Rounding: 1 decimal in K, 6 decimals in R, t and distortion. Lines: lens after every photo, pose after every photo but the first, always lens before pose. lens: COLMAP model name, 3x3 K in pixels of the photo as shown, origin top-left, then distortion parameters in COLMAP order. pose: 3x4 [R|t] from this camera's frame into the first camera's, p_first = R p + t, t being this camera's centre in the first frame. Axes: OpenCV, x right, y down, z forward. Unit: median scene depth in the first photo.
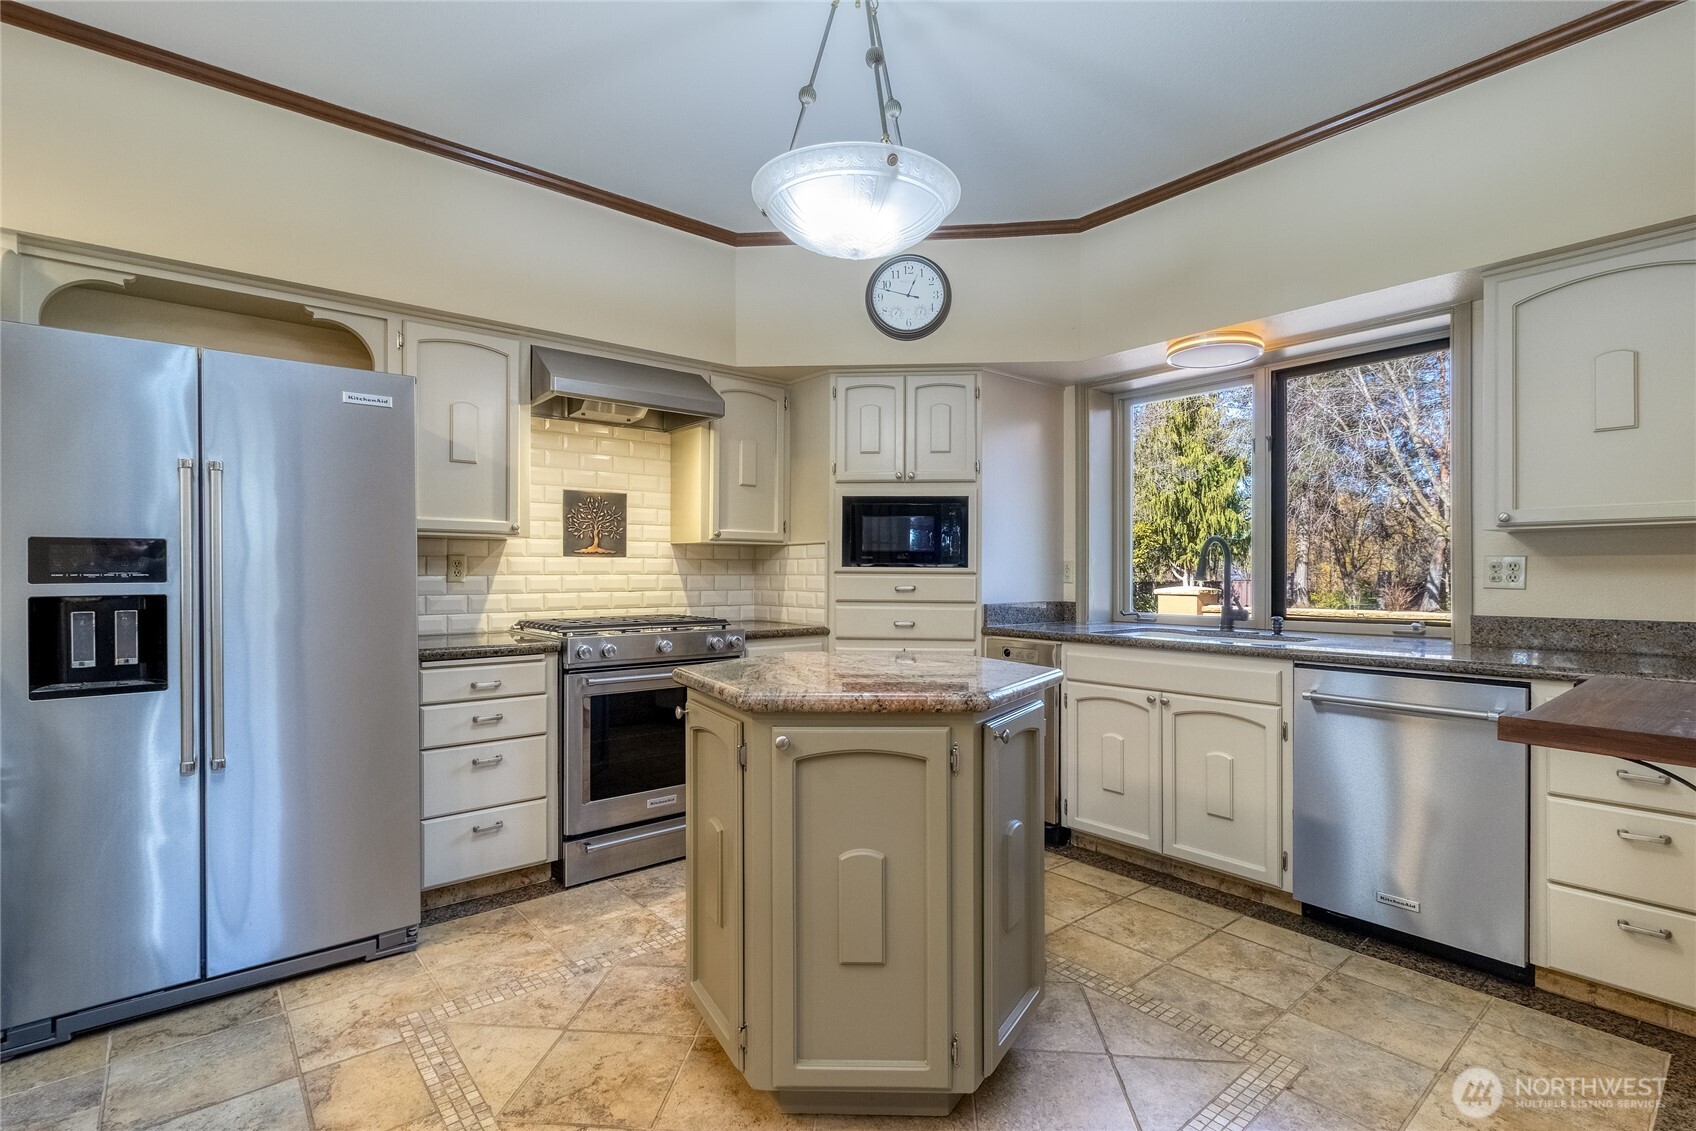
lens RADIAL K [[795.8, 0, 856.5], [0, 795.8, 573.4], [0, 0, 1]] dist [-0.001098, 0.001590]
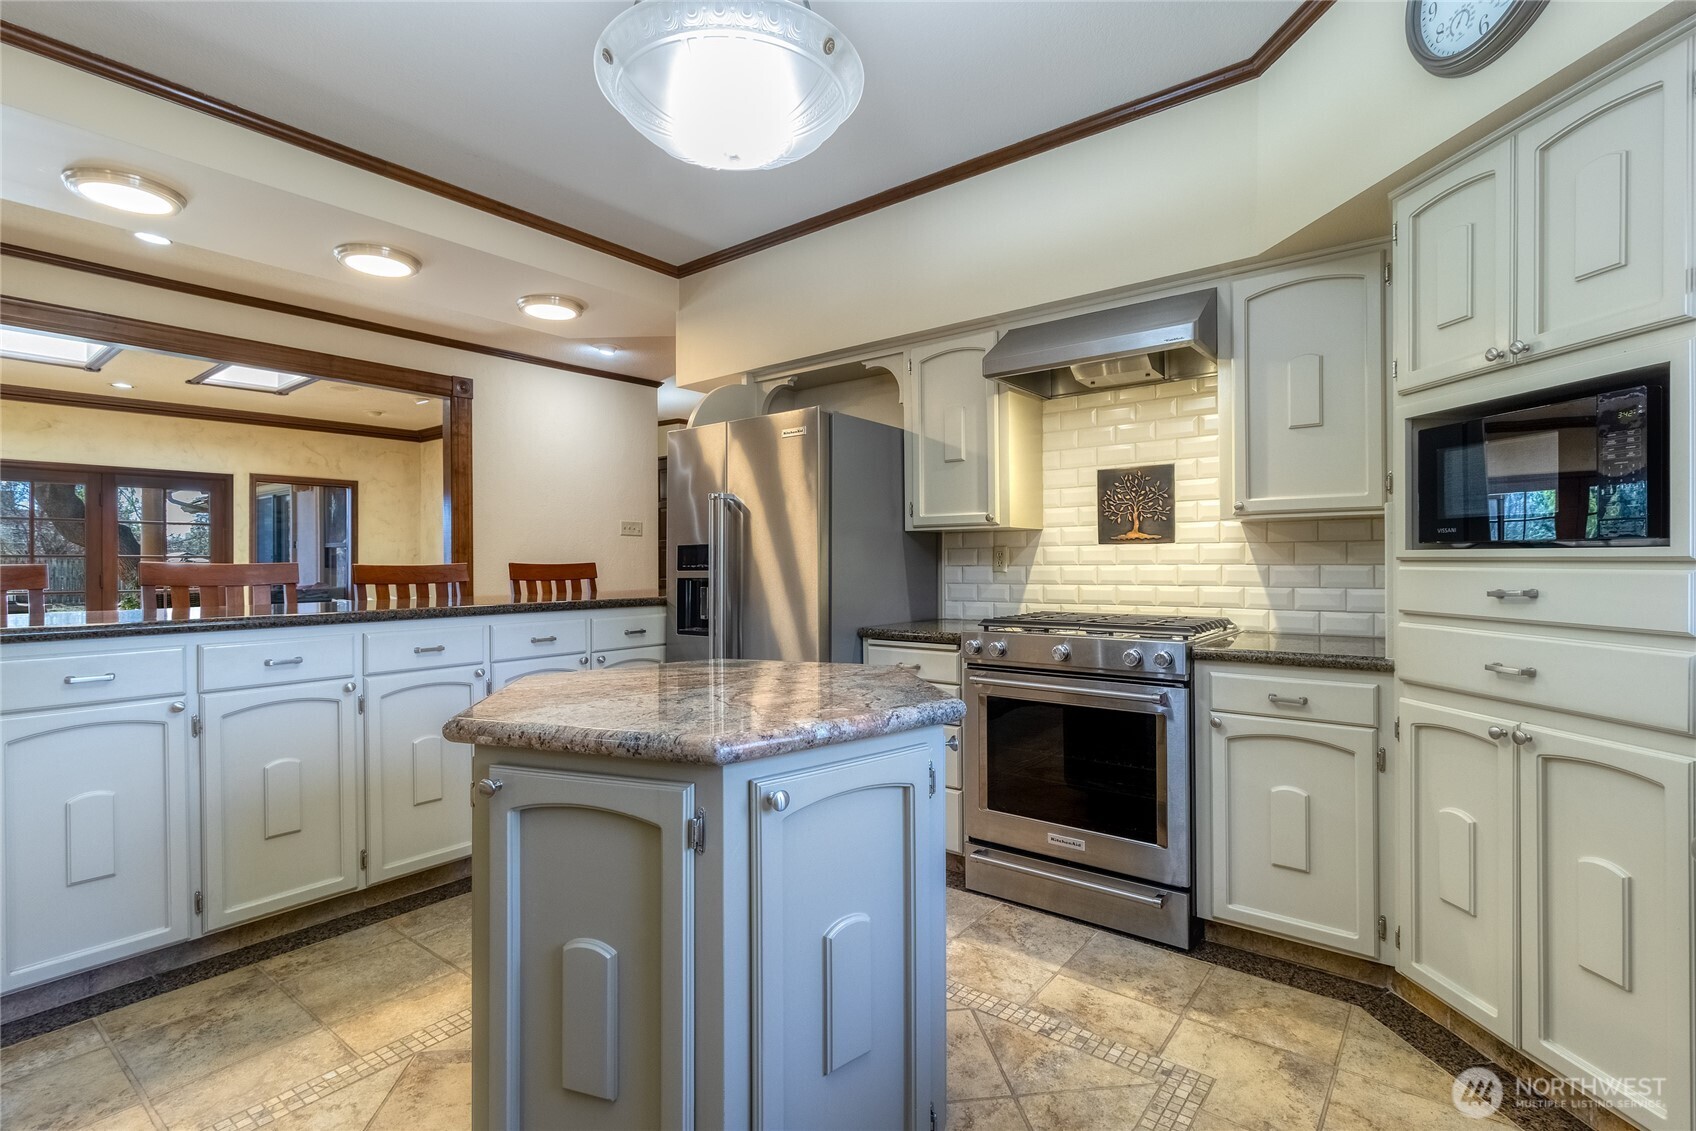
lens RADIAL K [[795.8, 0, 854.9], [0, 795.8, 561.7], [0, 0, 1]] dist [-0.001098, 0.001590]
pose [[0.202904, -0.004846, -0.979187, 0.452023], [0.004707, 0.999981, -0.003974, 0.000422], [0.979187, -0.003803, 0.202923, 0.547000]]
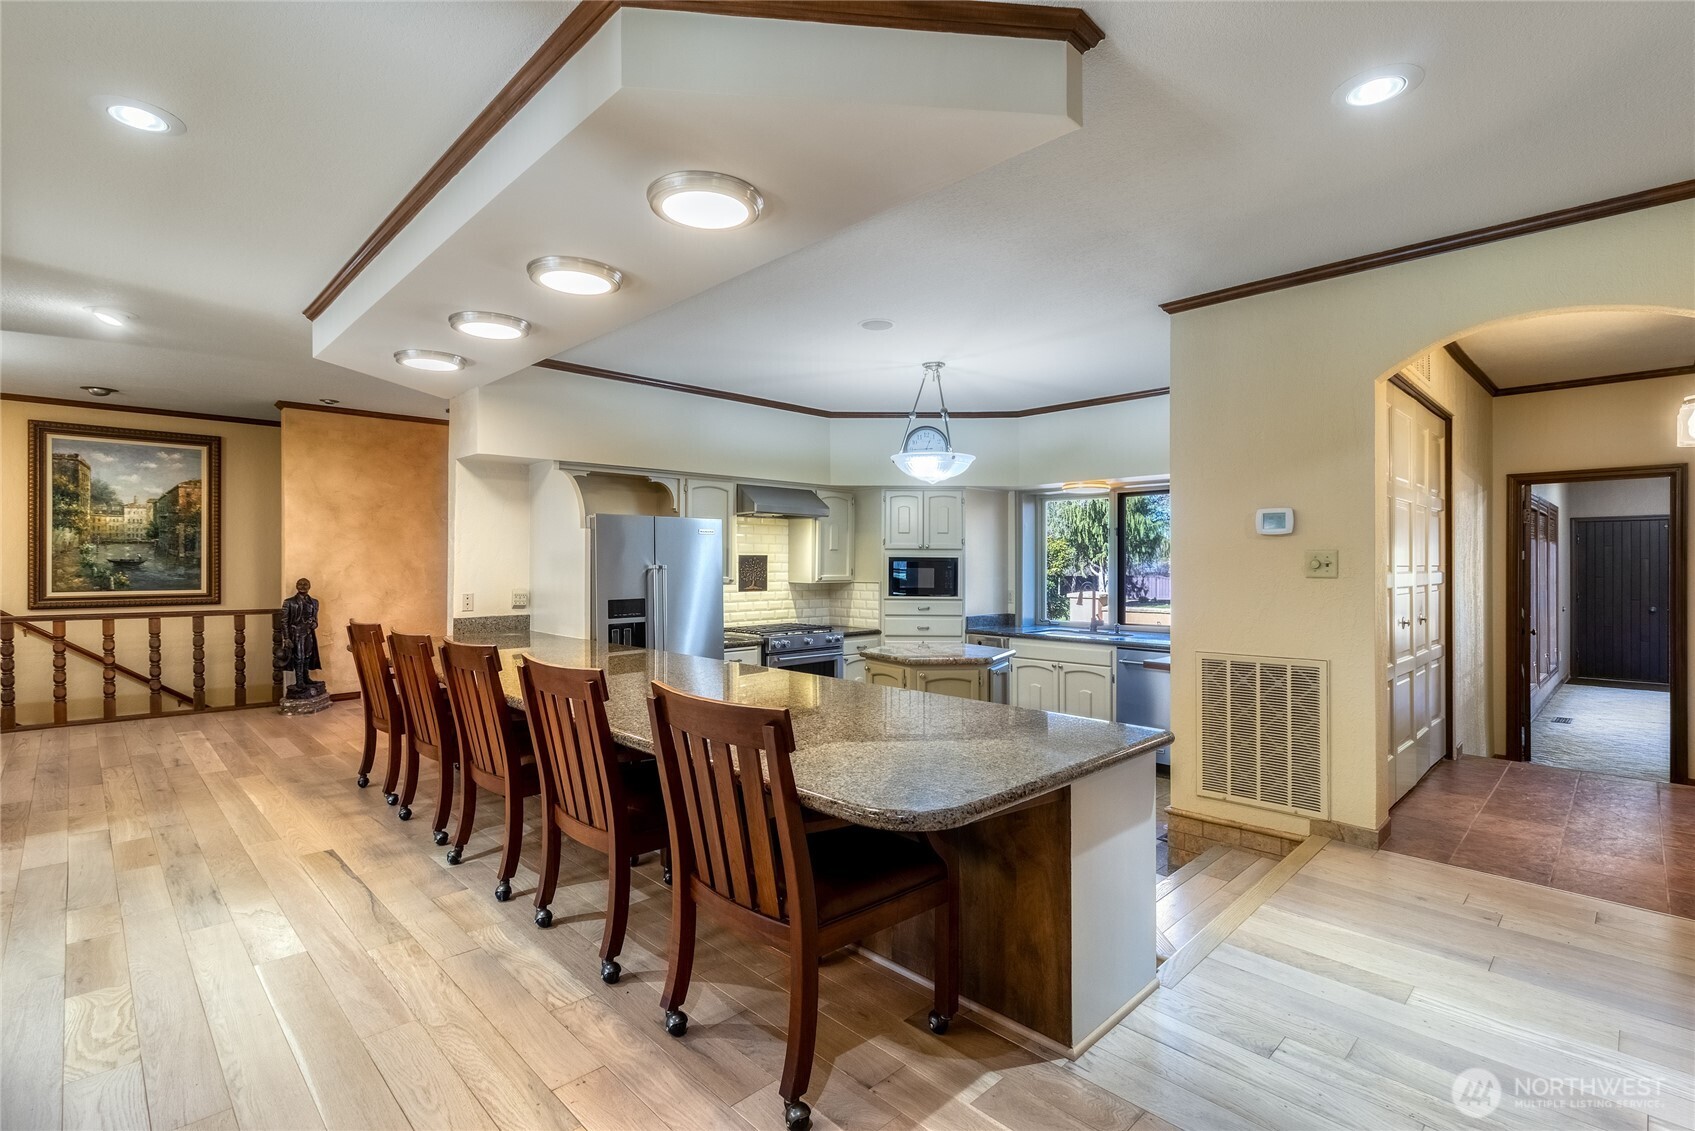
lens RADIAL K [[795.3, 0, 855.0], [0, 795.3, 563.9], [0, 0, 1]] dist [-0.001098, 0.001590]
pose [[0.996326, -0.000739, 0.085638, -0.258608], [0.000767, 1.000000, -0.000303, -0.084249], [-0.085638, 0.000367, 0.996326, -0.820438]]
